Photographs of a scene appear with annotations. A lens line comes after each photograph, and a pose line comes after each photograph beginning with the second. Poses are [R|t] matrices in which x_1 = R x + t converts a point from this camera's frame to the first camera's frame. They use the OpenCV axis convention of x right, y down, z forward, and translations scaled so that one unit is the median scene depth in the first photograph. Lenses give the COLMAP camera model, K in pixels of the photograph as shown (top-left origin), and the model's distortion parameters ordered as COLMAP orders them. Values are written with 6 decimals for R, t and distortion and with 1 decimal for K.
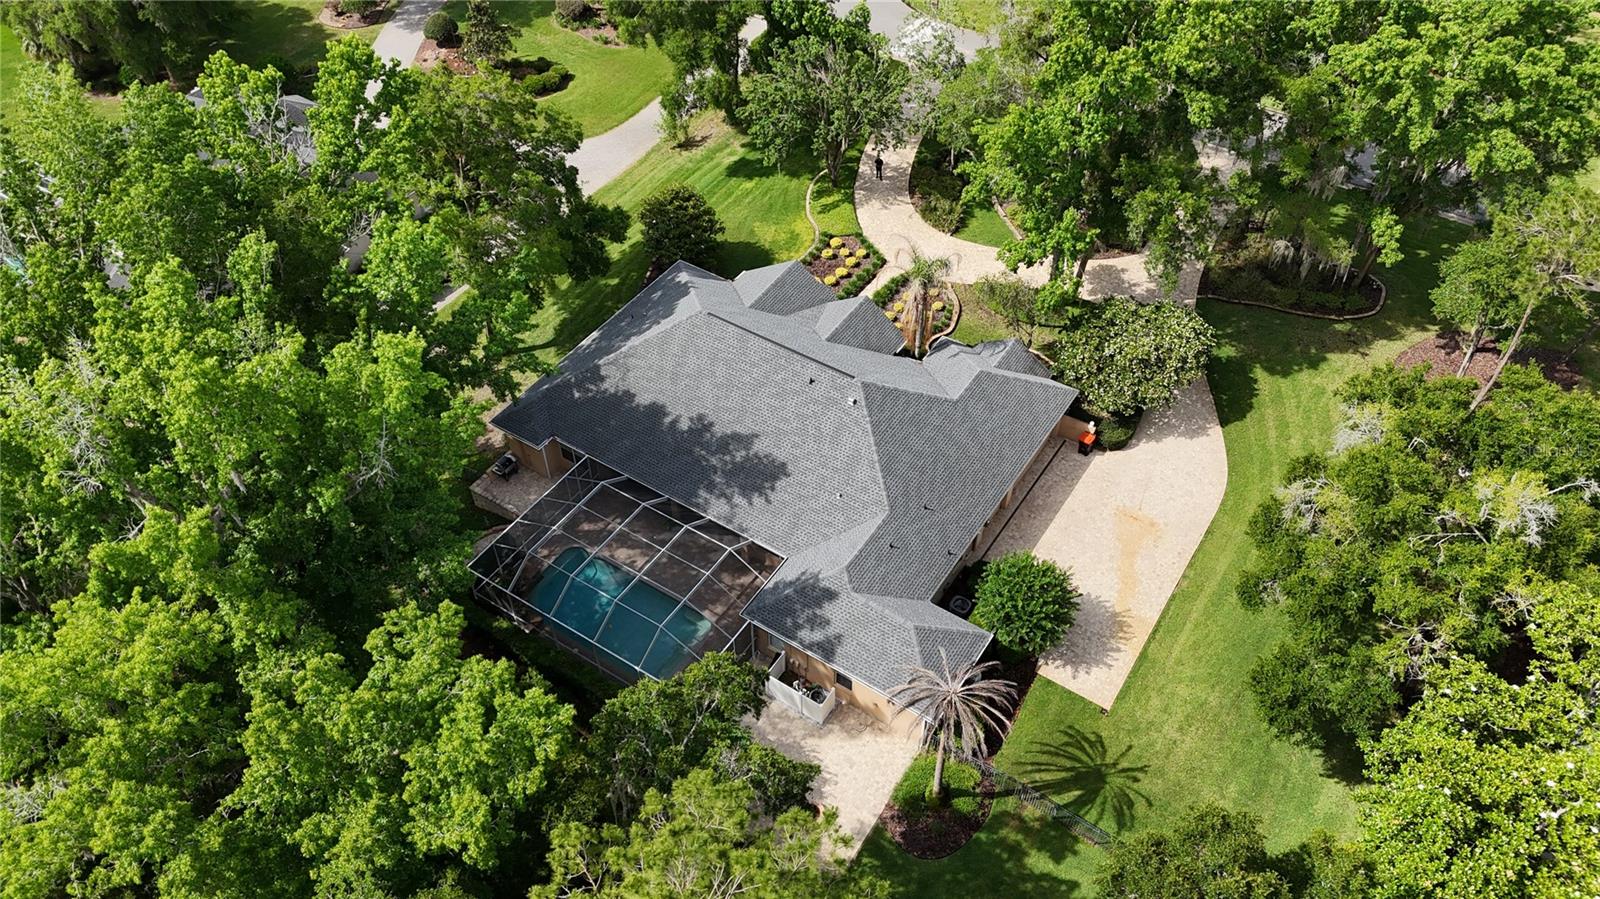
lens RADIAL K [[1164.3, 0, 797.7], [0, 1164.3, 446.9], [0, 0, 1]] dist [0.047386, -0.004932]
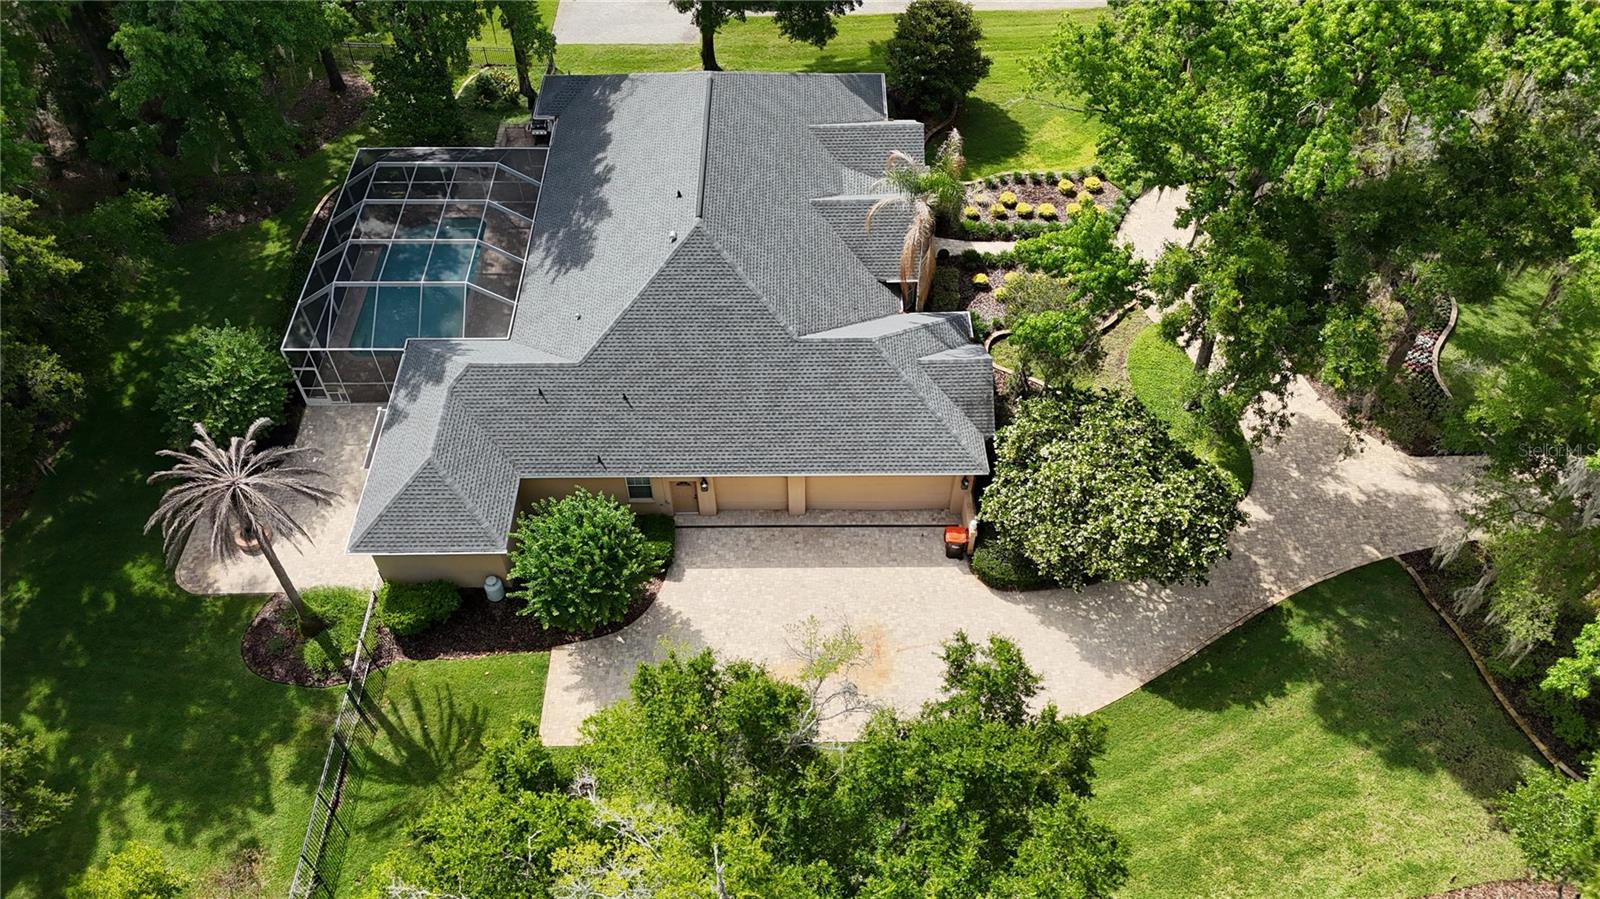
lens RADIAL K [[1164.3, 0, 799.0], [0, 1164.3, 452.2], [0, 0, 1]] dist [0.047386, -0.004932]
pose [[0.556544, 0.644660, -0.524091, 0.514744], [-0.602224, 0.747591, 0.280062, -0.174751], [0.572351, 0.159754, 0.804297, 0.402202]]
